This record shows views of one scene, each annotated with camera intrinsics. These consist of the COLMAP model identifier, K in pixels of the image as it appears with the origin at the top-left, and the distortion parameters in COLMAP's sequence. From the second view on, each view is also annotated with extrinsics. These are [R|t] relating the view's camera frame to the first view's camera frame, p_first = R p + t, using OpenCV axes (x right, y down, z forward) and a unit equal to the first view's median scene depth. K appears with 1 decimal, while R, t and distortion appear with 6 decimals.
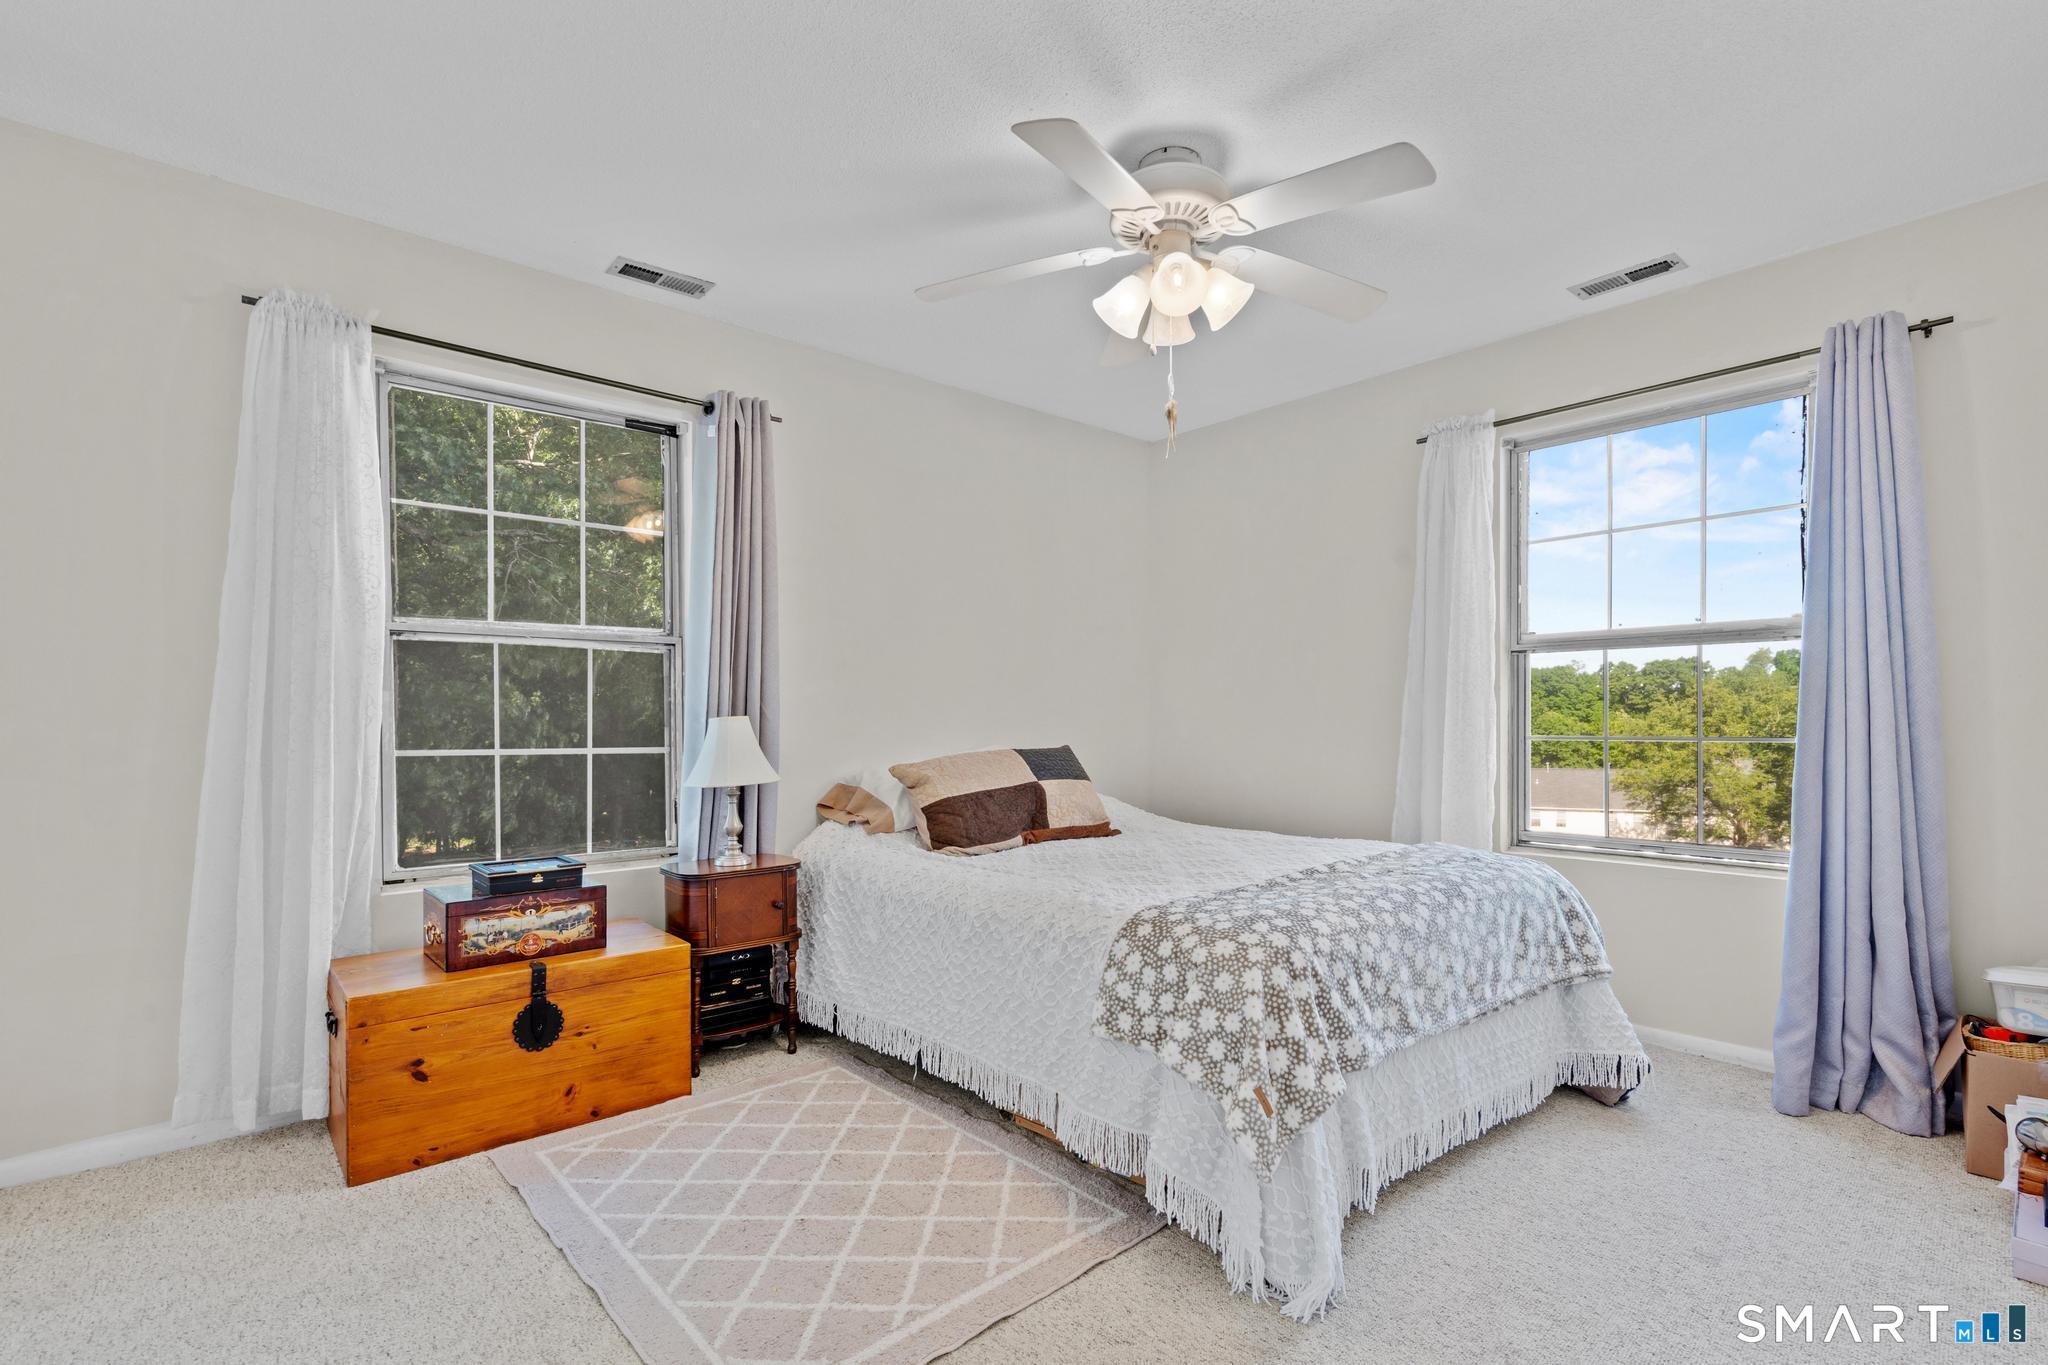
lens RADIAL K [[925.1, 0, 1014.5], [0, 925.1, 700.7], [0, 0, 1]] dist [-0.009562, 0.003243]
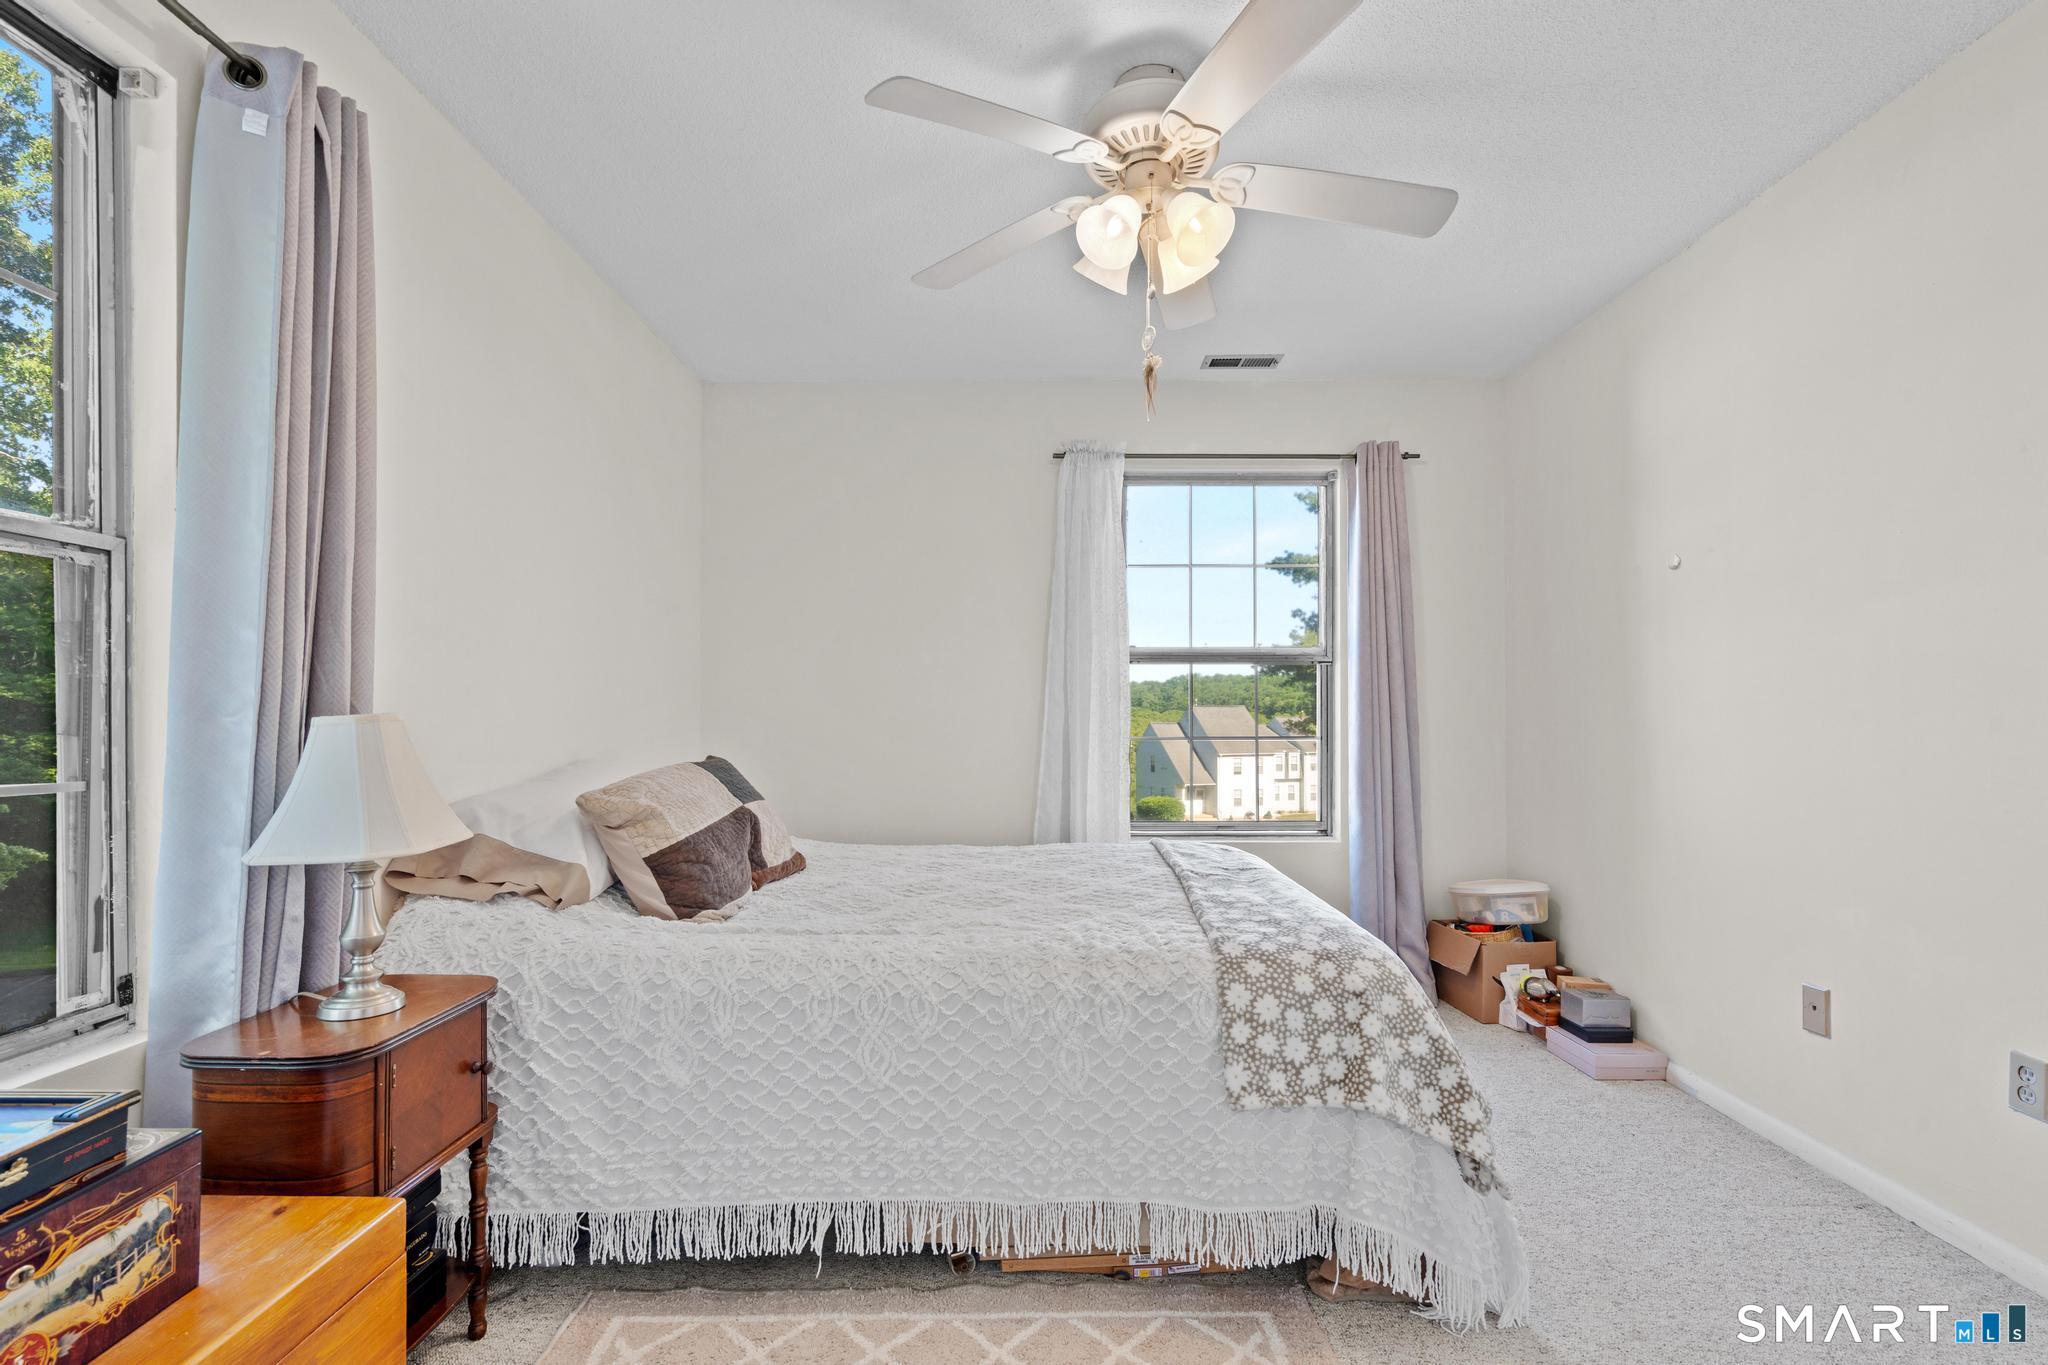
lens RADIAL K [[925.1, 0, 1027.3], [0, 925.1, 698.4], [0, 0, 1]] dist [-0.009562, 0.003243]
pose [[0.664735, 0.021778, 0.746762, -0.462226], [-0.017354, 0.999755, -0.013707, 0.010189], [-0.746878, -0.003848, 0.664950, 0.424510]]
